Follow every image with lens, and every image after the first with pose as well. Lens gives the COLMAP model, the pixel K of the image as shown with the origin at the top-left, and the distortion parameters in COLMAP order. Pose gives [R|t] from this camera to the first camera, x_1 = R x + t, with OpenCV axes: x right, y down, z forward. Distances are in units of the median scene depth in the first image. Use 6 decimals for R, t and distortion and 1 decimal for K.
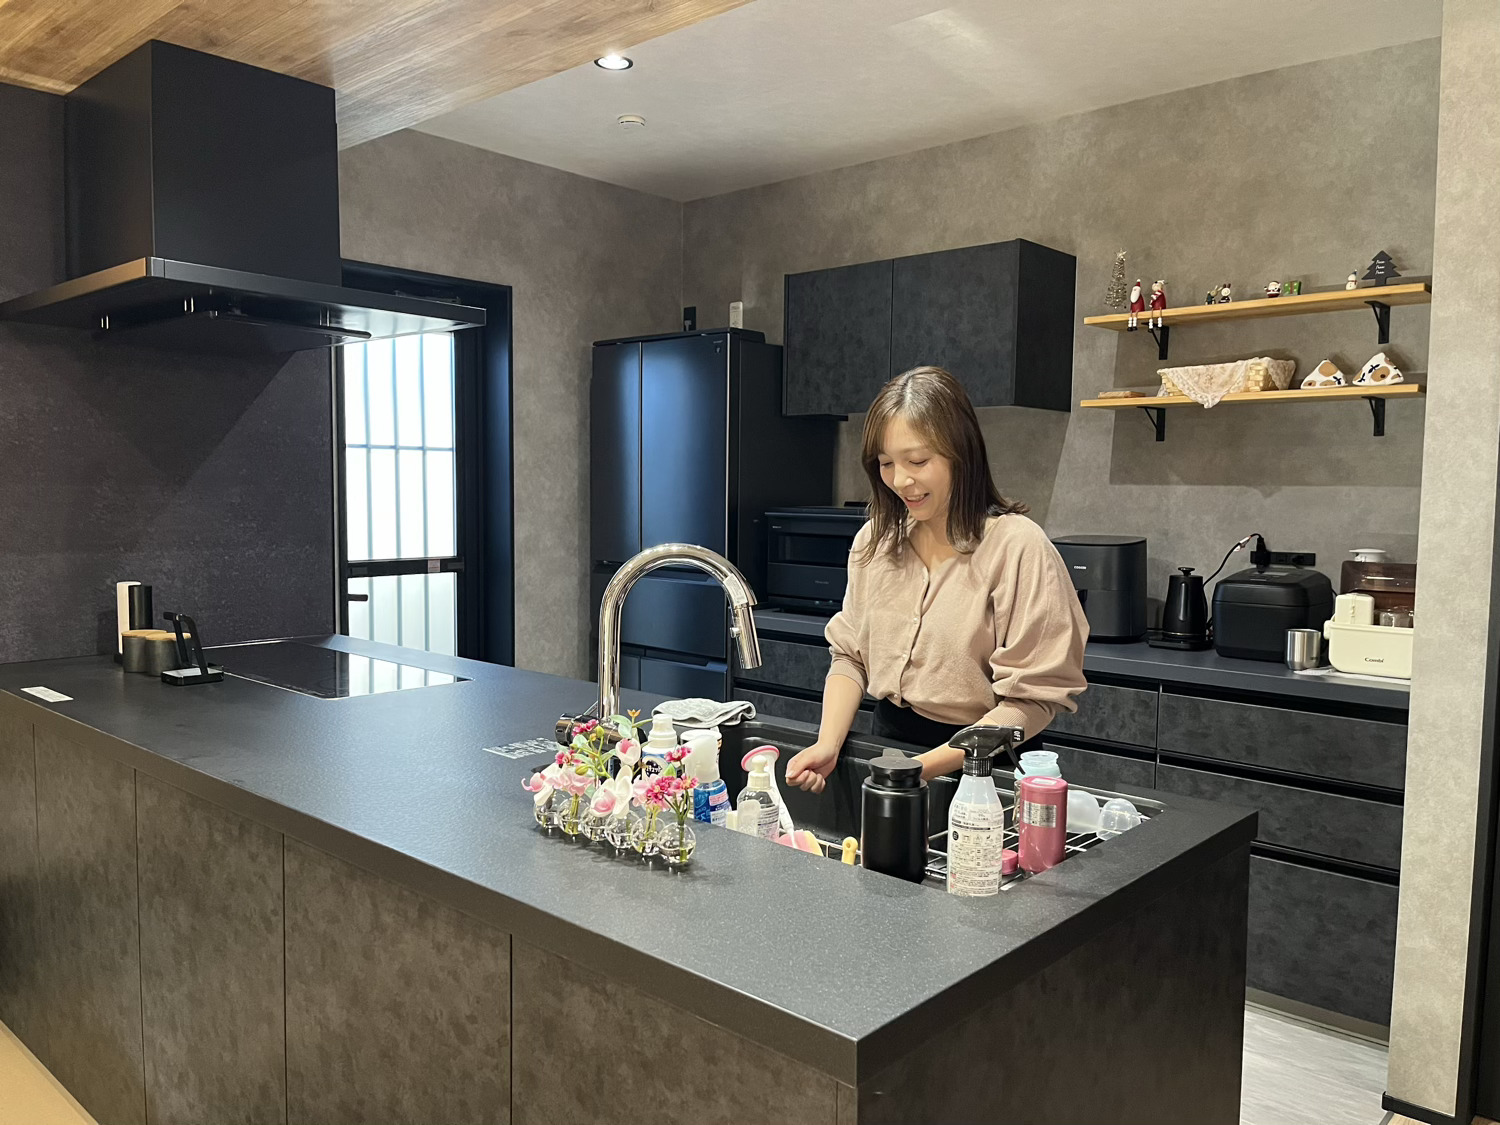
lens RADIAL K [[1146.2, 0, 746.9], [0, 1146.2, 574.0], [0, 0, 1]] dist [0.042336, -0.046257]
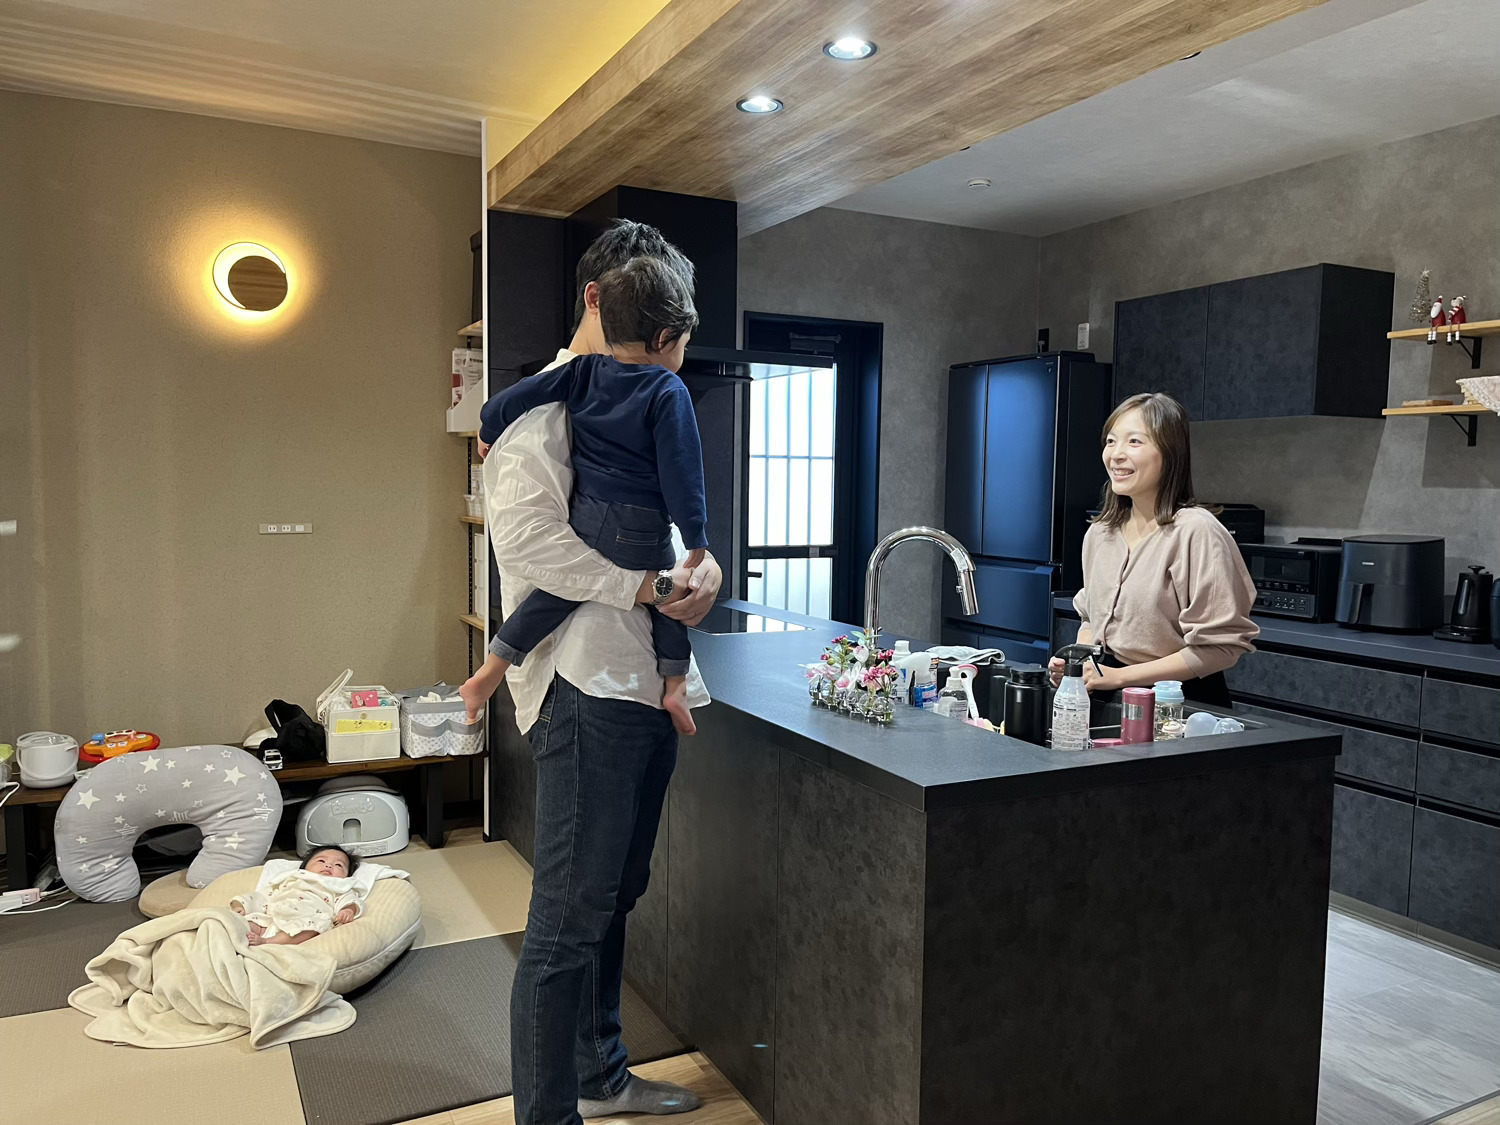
lens RADIAL K [[1146.2, 0, 751.5], [0, 1146.2, 564.1], [0, 0, 1]] dist [0.042336, -0.046257]
pose [[0.934607, 0.027093, -0.354650, 0.121404], [-0.030690, 0.999519, -0.004518, 0.016310], [0.354357, 0.015107, 0.934988, -0.209977]]
